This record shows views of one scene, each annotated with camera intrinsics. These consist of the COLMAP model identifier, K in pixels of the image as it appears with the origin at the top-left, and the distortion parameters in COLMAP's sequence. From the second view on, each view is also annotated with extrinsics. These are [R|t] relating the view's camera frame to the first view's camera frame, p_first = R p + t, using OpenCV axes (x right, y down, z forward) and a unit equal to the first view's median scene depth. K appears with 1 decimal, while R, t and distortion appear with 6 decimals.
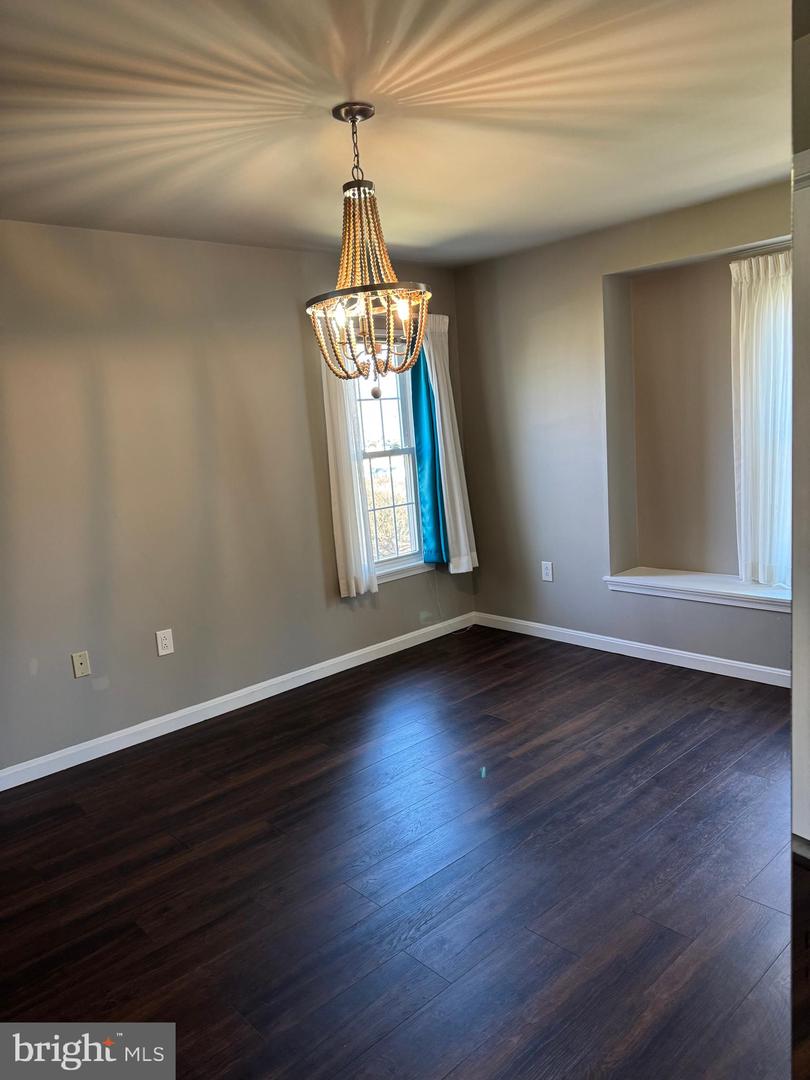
lens RADIAL K [[752.5, 0, 411.8], [0, 752.5, 538.2], [0, 0, 1]] dist [0.134802, -0.225776]
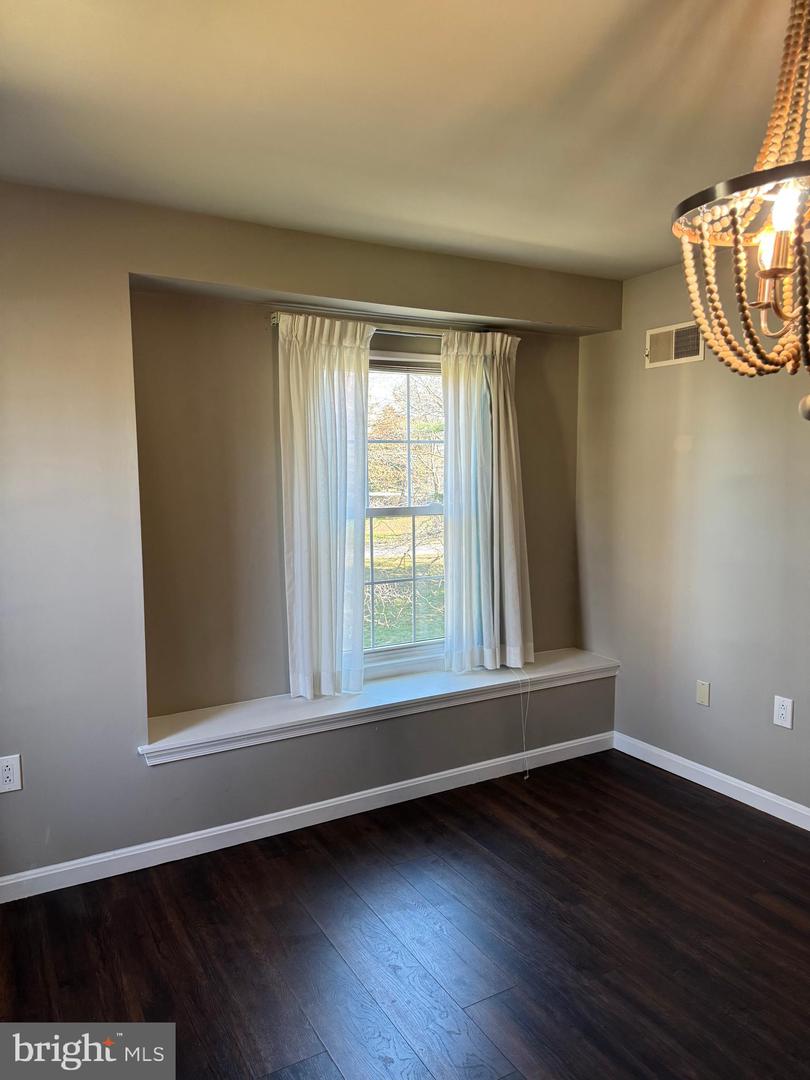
lens RADIAL K [[752.5, 0, 411.8], [0, 752.5, 538.2], [0, 0, 1]] dist [0.134802, -0.225776]
pose [[0.233013, -0.017498, 0.972316, -0.331318], [0.143892, 0.989453, -0.016677, -0.085186], [-0.961769, 0.143795, 0.233074, 0.680192]]
